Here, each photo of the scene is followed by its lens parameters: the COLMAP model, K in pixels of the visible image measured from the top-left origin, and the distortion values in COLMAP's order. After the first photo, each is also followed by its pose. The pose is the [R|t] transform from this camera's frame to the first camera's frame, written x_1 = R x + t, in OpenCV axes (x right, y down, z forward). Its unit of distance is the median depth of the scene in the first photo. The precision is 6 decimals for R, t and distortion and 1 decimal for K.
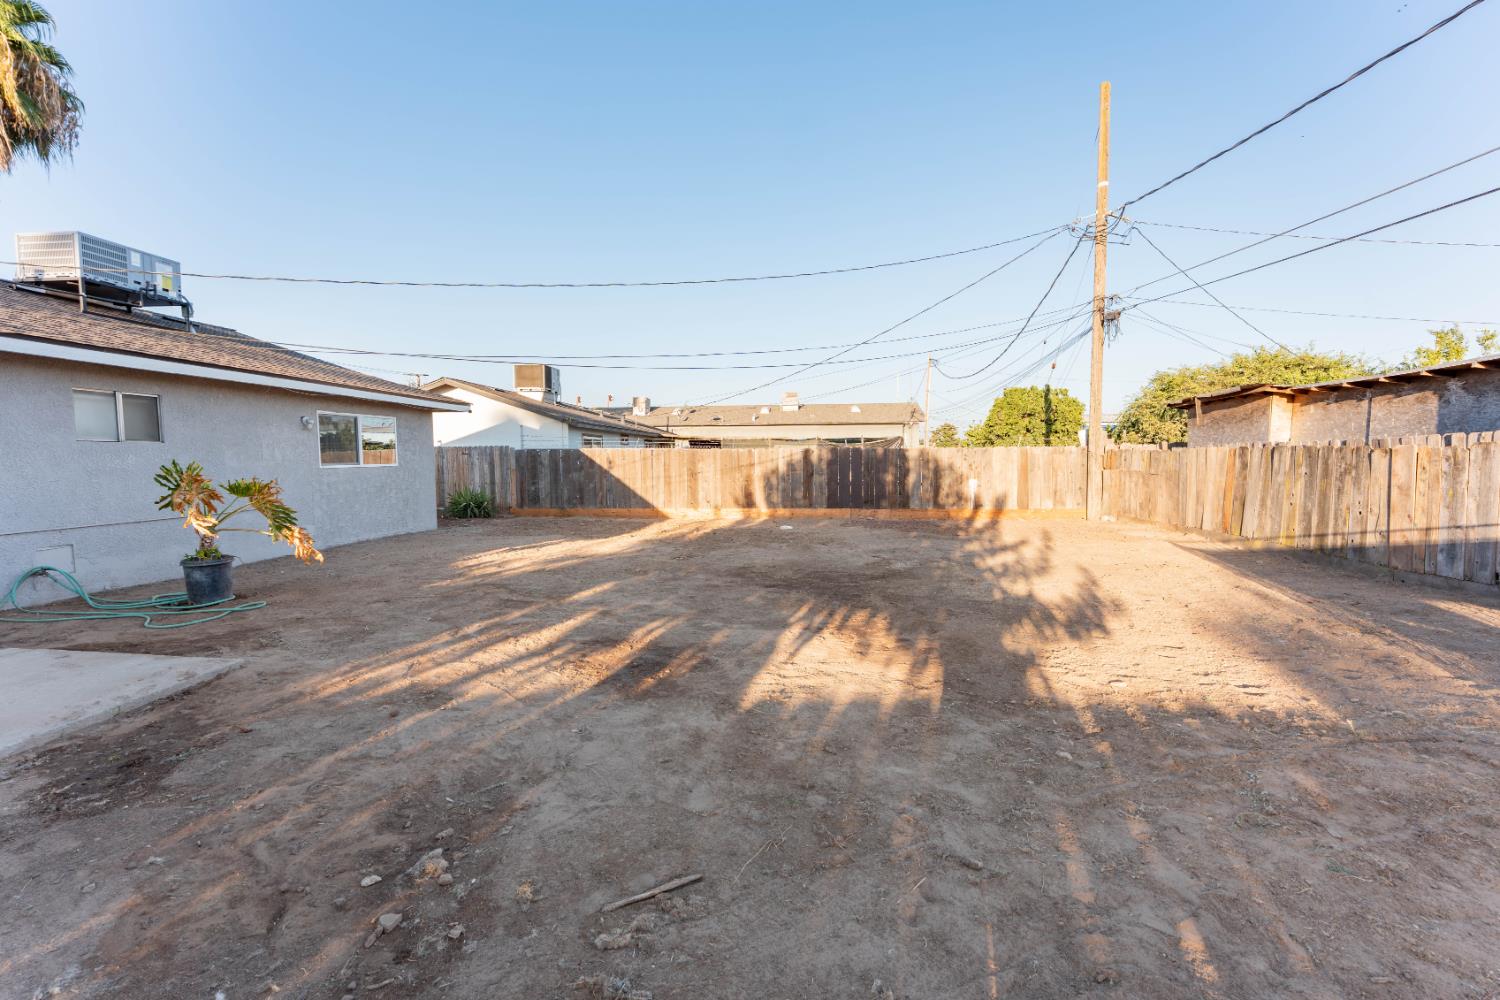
lens RADIAL K [[628.7, 0, 728.1], [0, 628.7, 496.6], [0, 0, 1]] dist [0.001555, 0.000140]
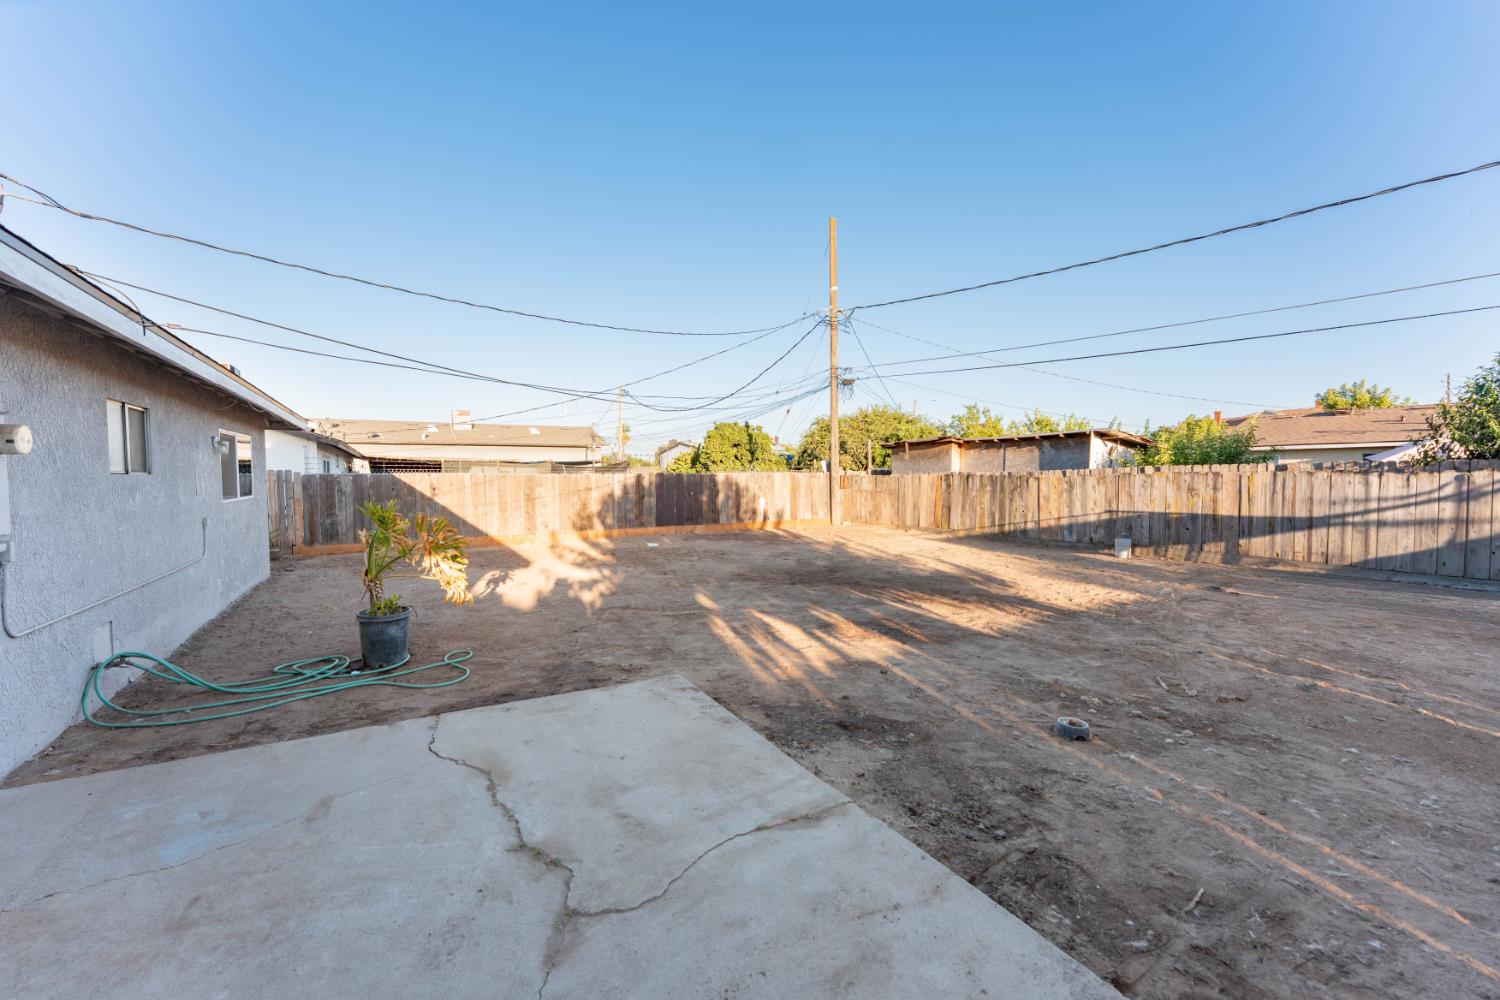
lens RADIAL K [[628.7, 0, 728.1], [0, 628.7, 496.6], [0, 0, 1]] dist [0.001555, 0.000140]
pose [[0.808483, -0.022416, 0.588092, -0.636038], [0.040280, 0.999039, -0.017294, -0.016940], [-0.587139, 0.037670, 0.808609, 0.013276]]
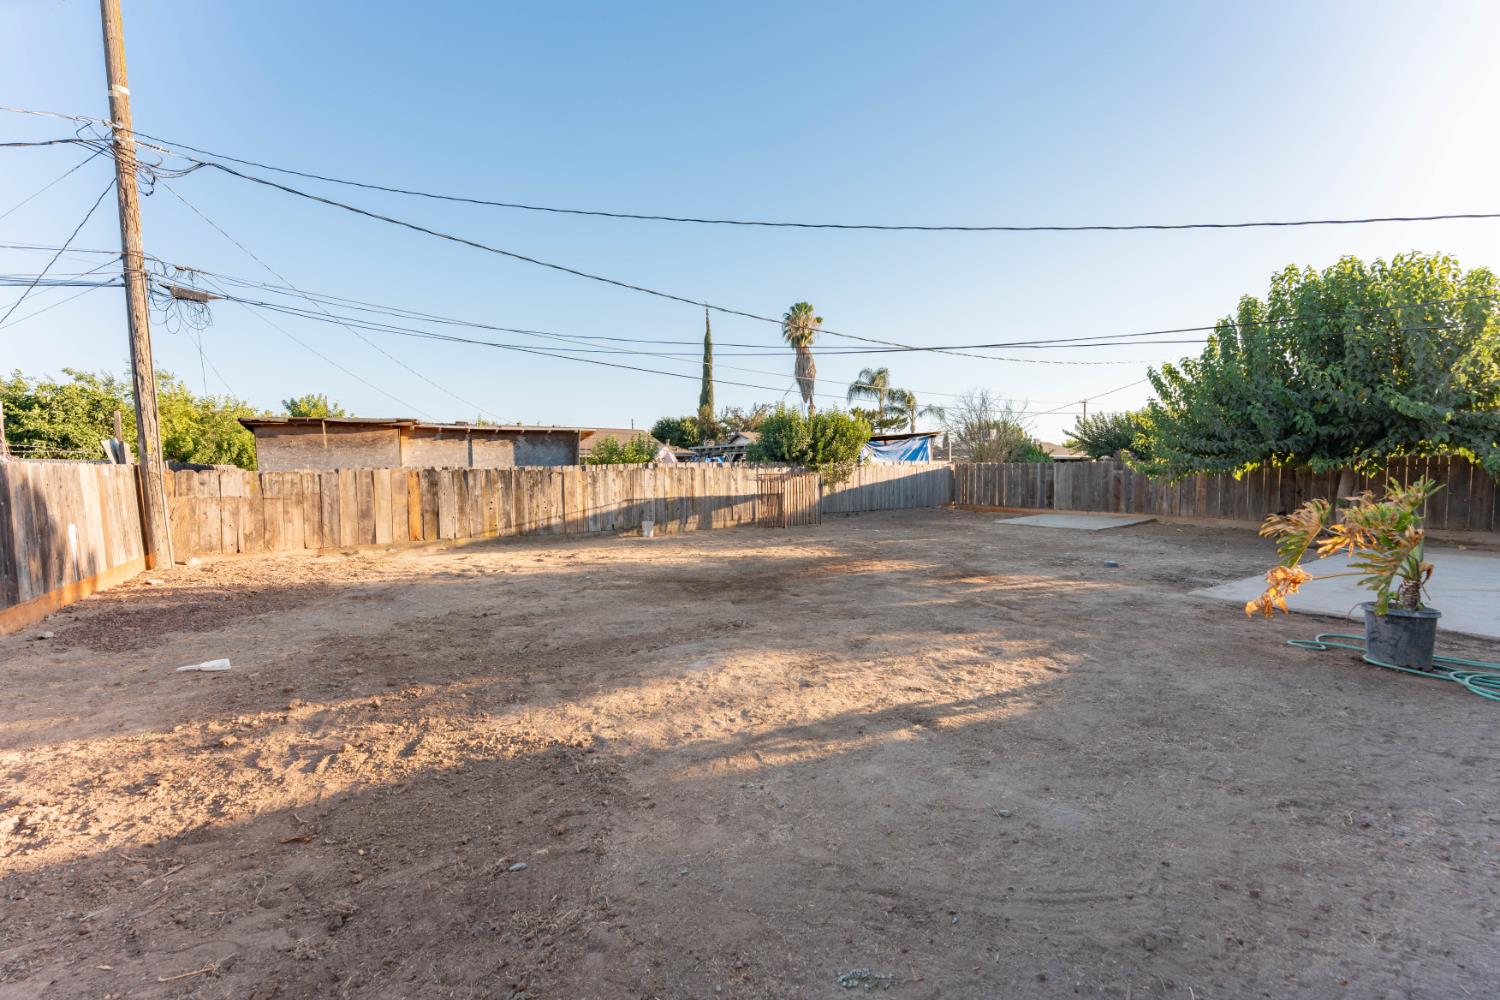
lens RADIAL K [[605.0, 0, 750.0], [0, 605.0, 500.0], [0, 0, 1]] dist [0.000197, -0.000038]
pose [[-0.662691, -0.024397, 0.748495, -0.546861], [0.057803, 0.994821, 0.083602, -0.086576], [-0.746659, 0.098667, -0.657849, 1.387622]]
